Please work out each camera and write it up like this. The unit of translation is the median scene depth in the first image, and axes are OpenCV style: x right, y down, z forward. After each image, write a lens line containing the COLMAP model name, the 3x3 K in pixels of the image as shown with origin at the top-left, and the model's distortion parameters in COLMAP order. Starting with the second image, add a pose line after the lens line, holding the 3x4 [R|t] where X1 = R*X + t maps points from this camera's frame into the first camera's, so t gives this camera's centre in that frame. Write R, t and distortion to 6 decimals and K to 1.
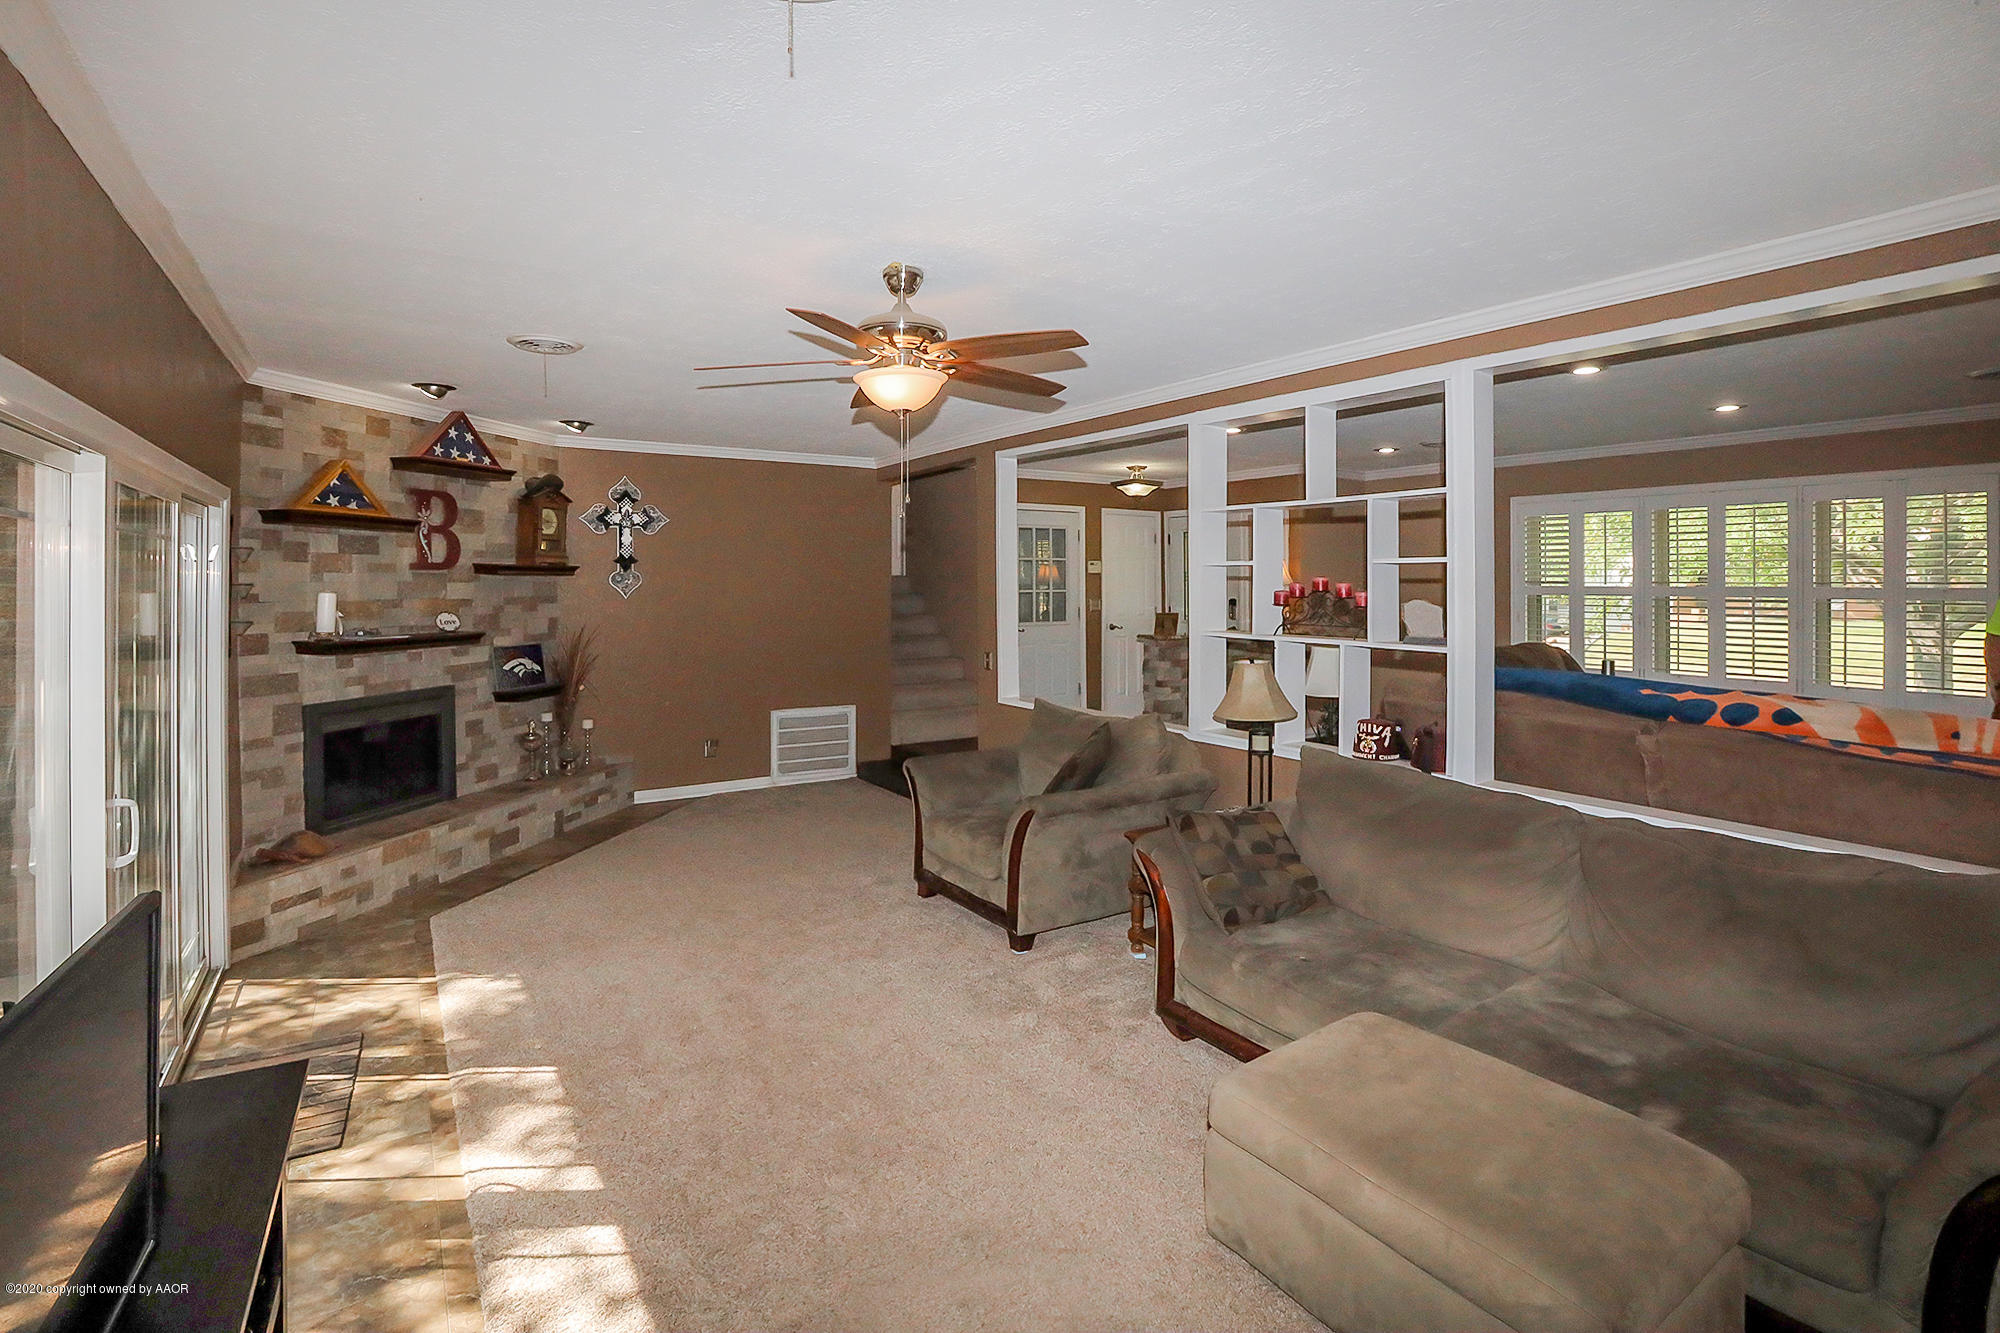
lens RADIAL K [[949.3, 0, 999.9], [0, 949.3, 596.2], [0, 0, 1]] dist [-0.046079, 0.028415]
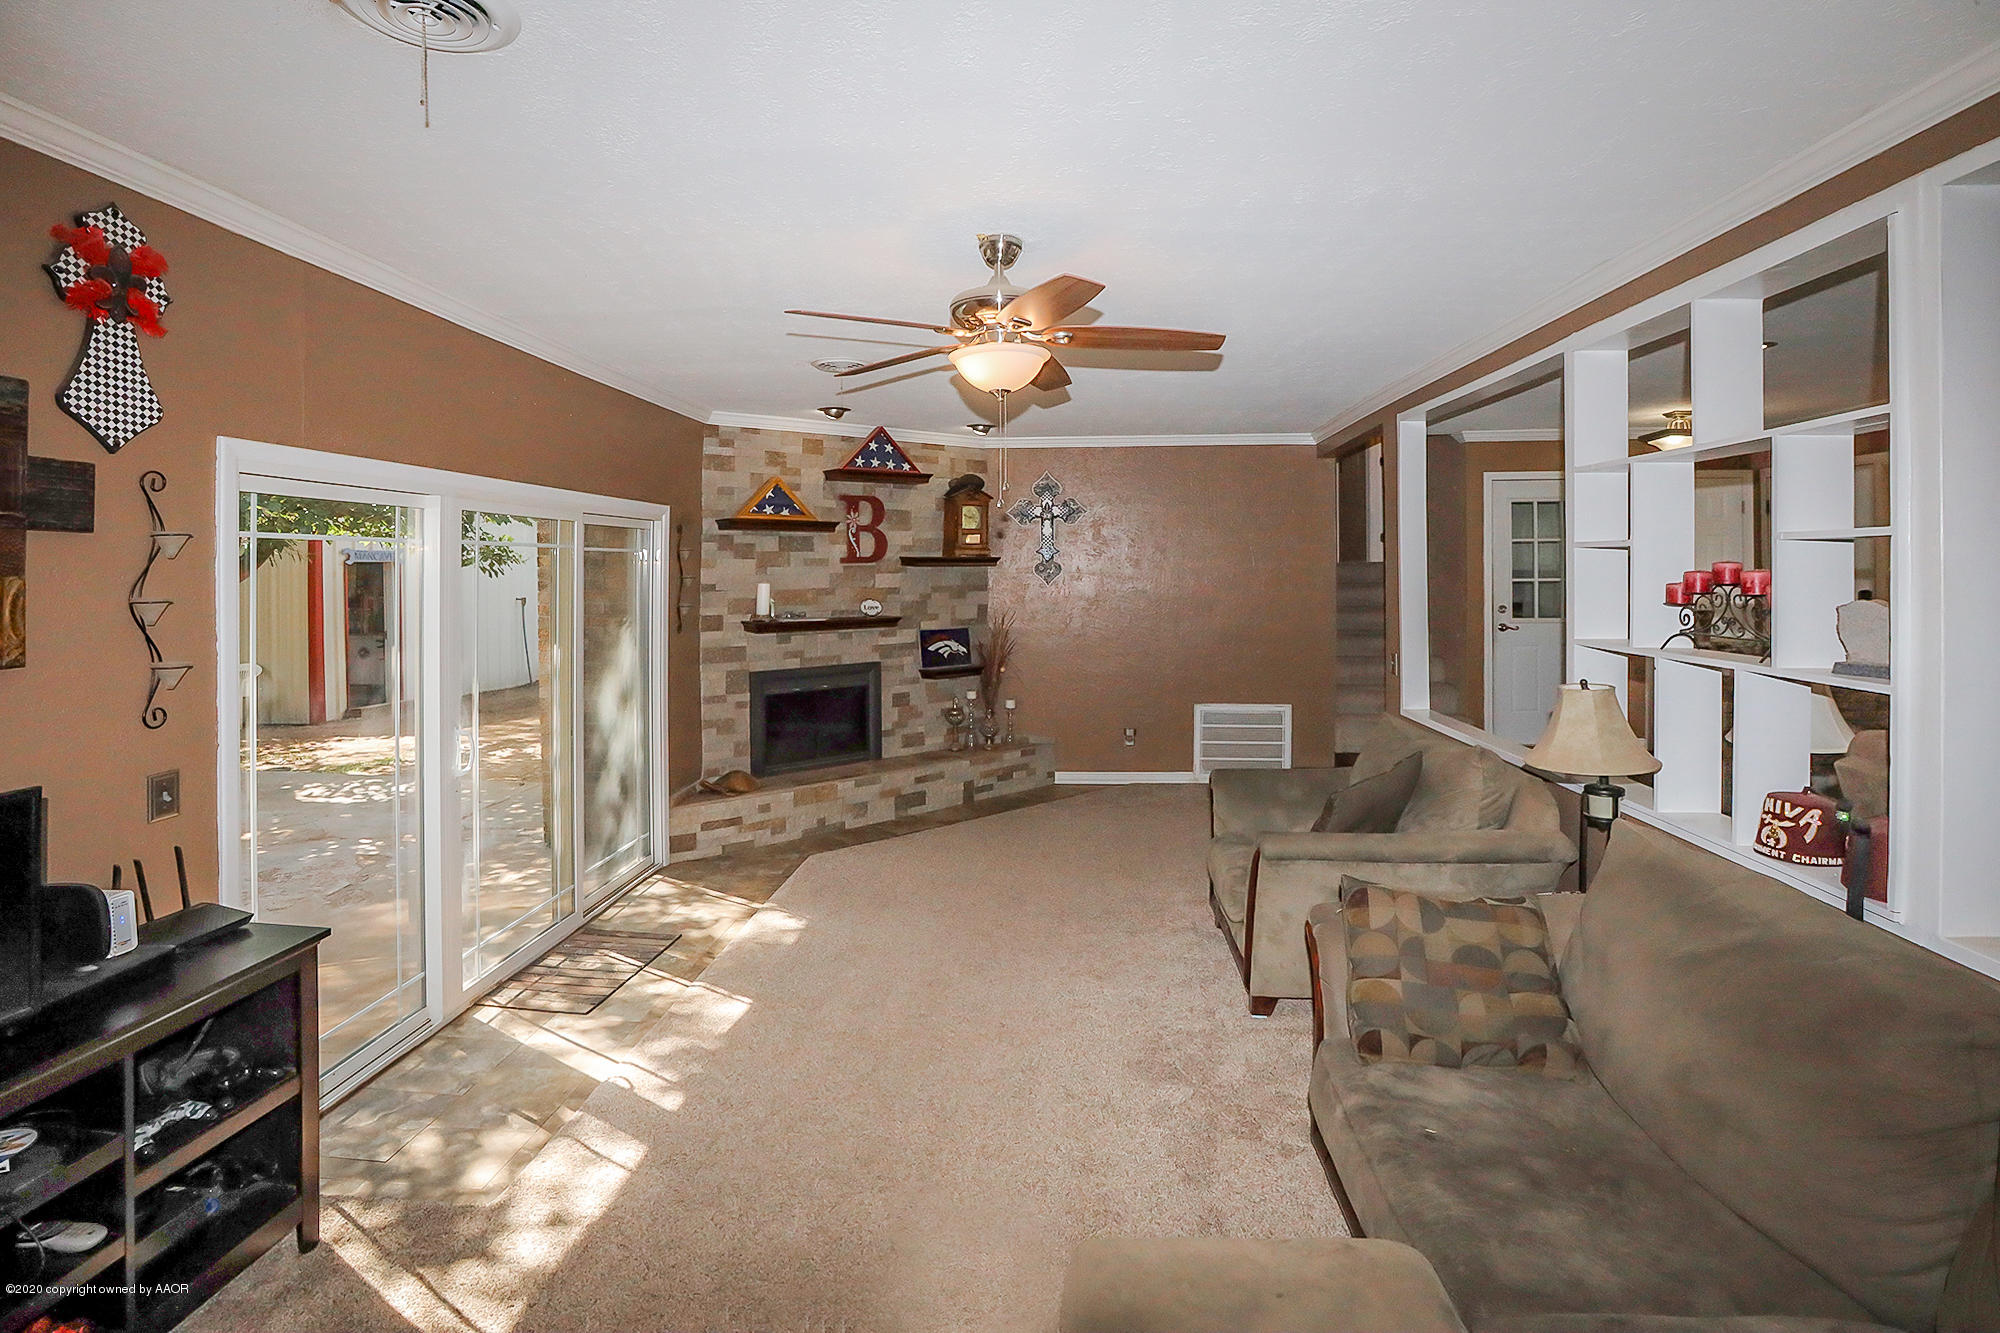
lens RADIAL K [[962.9, 0, 999.5], [0, 962.9, 578.2], [0, 0, 1]] dist [-0.045656, 0.030665]
pose [[0.792416, -0.001624, -0.609979, 0.276490], [0.000359, 0.999998, -0.002195, -0.006391], [0.609982, 0.001521, 0.792414, 0.149984]]
